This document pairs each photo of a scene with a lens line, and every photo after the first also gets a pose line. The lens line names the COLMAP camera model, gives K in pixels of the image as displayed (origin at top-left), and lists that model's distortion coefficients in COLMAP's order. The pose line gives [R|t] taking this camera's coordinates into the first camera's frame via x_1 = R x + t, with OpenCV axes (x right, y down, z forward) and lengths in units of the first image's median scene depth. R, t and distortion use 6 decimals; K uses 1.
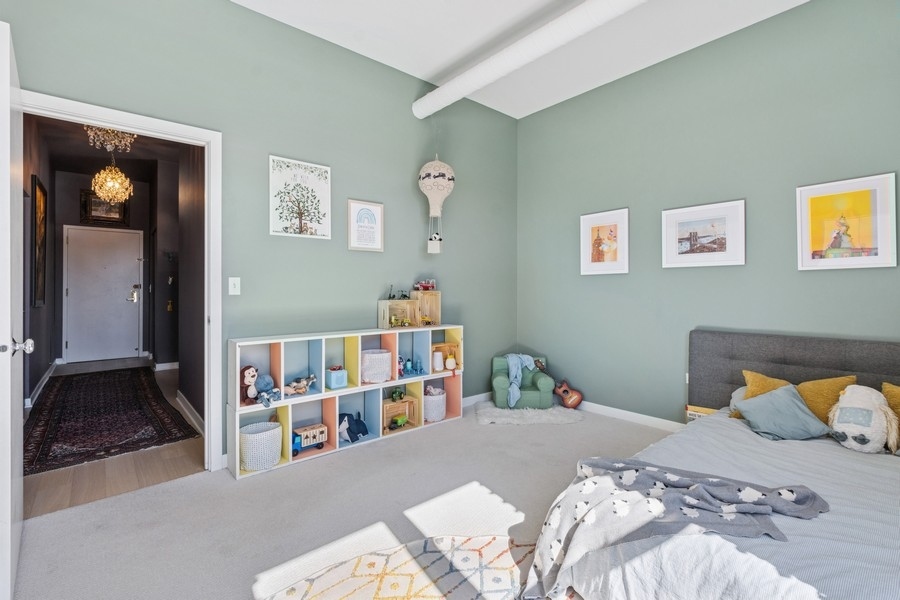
lens RADIAL K [[407.6, 0, 448.0], [0, 407.6, 292.7], [0, 0, 1]] dist [0.000110, -0.000061]
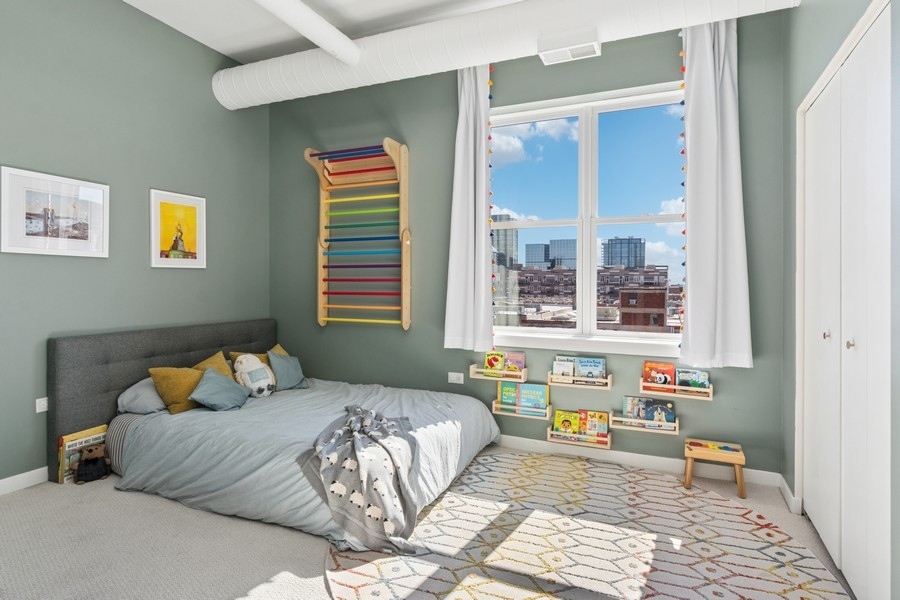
lens RADIAL K [[497.2, 0, 450.3], [0, 497.2, 295.6], [0, 0, 1]] dist [-0.000876, -0.000035]
pose [[-0.426618, -0.023845, 0.904118, -0.660488], [-0.002415, 0.999679, 0.025226, -0.015830], [-0.904429, 0.008578, -0.426538, 0.872093]]
